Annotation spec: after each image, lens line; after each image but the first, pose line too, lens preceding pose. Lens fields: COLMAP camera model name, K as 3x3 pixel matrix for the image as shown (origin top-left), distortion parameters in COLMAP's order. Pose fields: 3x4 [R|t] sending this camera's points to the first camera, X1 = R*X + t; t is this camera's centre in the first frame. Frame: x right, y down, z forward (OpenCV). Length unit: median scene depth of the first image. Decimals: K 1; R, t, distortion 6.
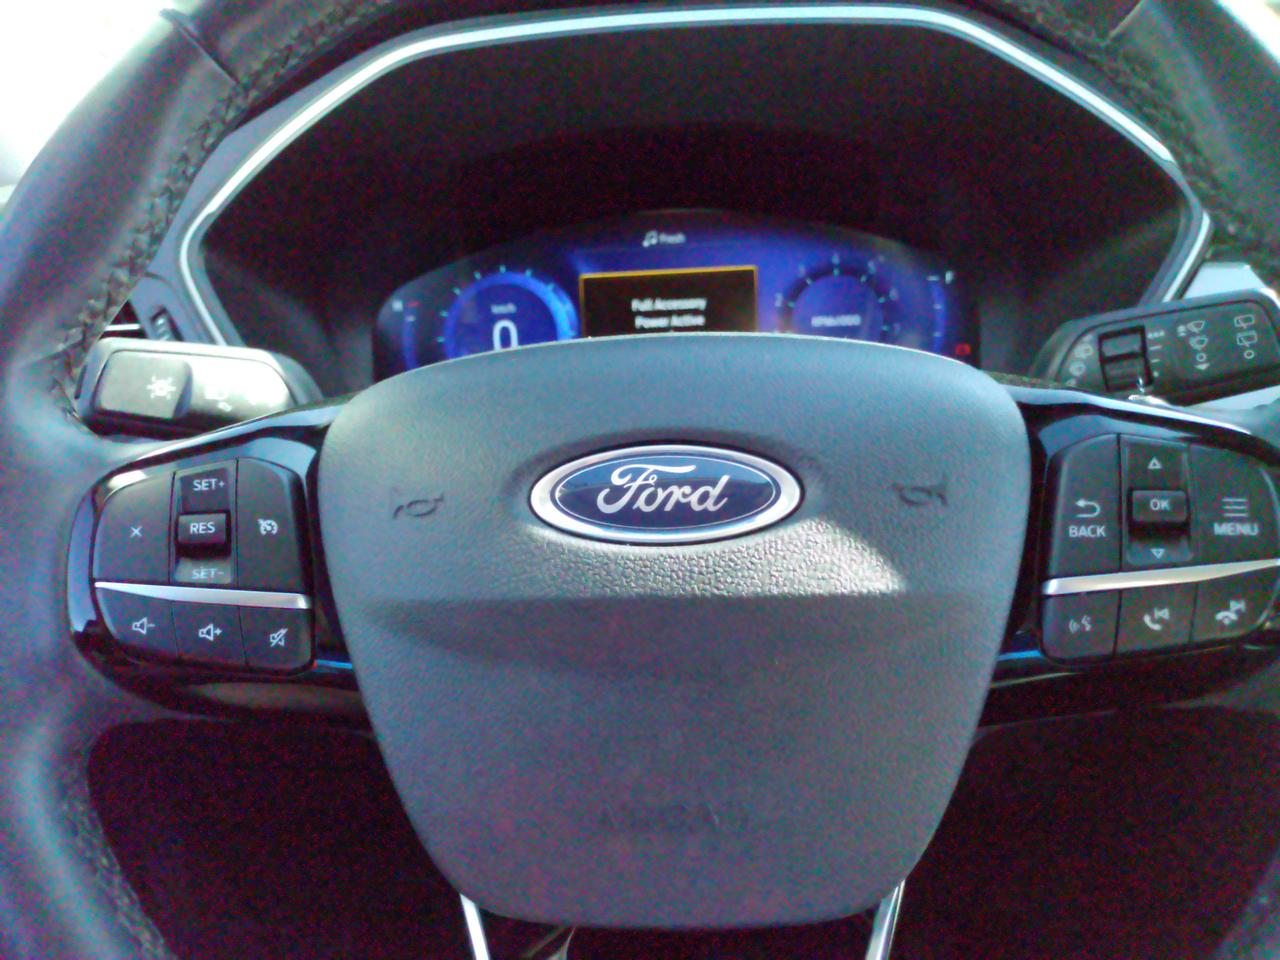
lens RADIAL K [[1041.4, 0, 640.0], [0, 1041.4, 480.0], [0, 0, 1]] dist [-0.007229, -0.008806]
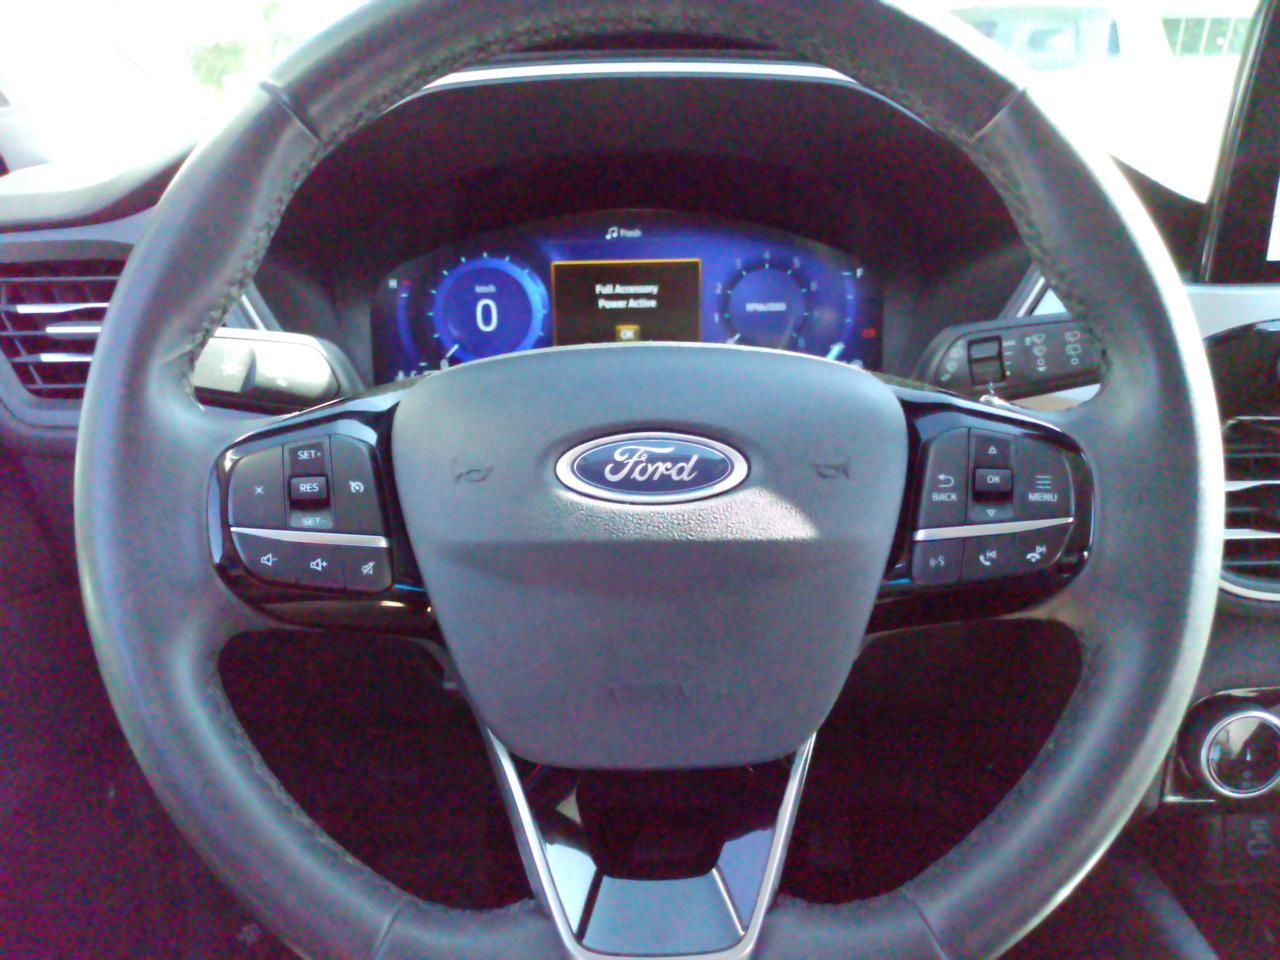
lens RADIAL K [[1041.4, 0, 640.0], [0, 1041.4, 480.0], [0, 0, 1]] dist [-0.007229, -0.008806]
pose [[0.996542, 0.010178, 0.082467, -0.105569], [-0.015564, 0.997769, 0.064927, -0.059125], [-0.081622, -0.065986, 0.994477, -0.384932]]
